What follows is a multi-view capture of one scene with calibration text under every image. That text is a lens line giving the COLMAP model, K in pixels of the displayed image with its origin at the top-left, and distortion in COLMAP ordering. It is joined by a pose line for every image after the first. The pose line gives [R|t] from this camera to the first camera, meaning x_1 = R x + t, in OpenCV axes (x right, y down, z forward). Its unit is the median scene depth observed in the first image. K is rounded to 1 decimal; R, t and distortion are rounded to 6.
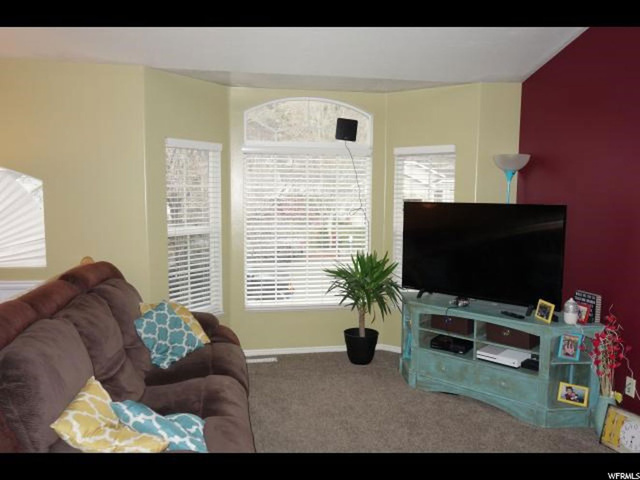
lens RADIAL K [[494.9, 0, 320.0], [0, 494.9, 240.0], [0, 0, 1]] dist [0.029603, 0.000230]
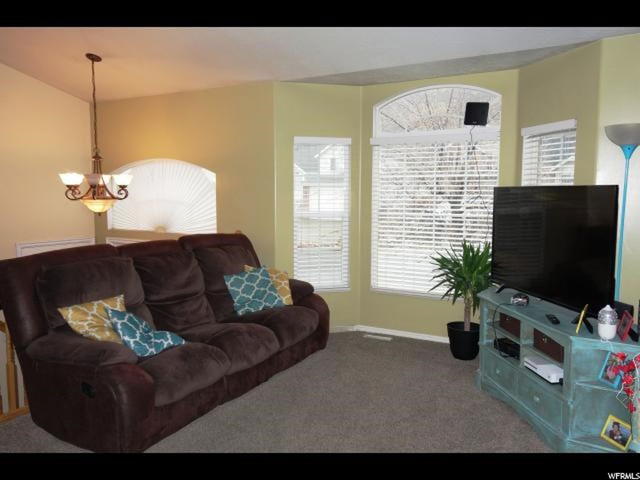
lens RADIAL K [[494.9, 0, 320.0], [0, 494.9, 240.0], [0, 0, 1]] dist [0.029603, 0.000230]
pose [[0.782756, 0.057108, -0.619703, 0.557655], [-0.058166, 0.998135, 0.018512, 0.023915], [0.619604, 0.021555, 0.784618, 0.097836]]
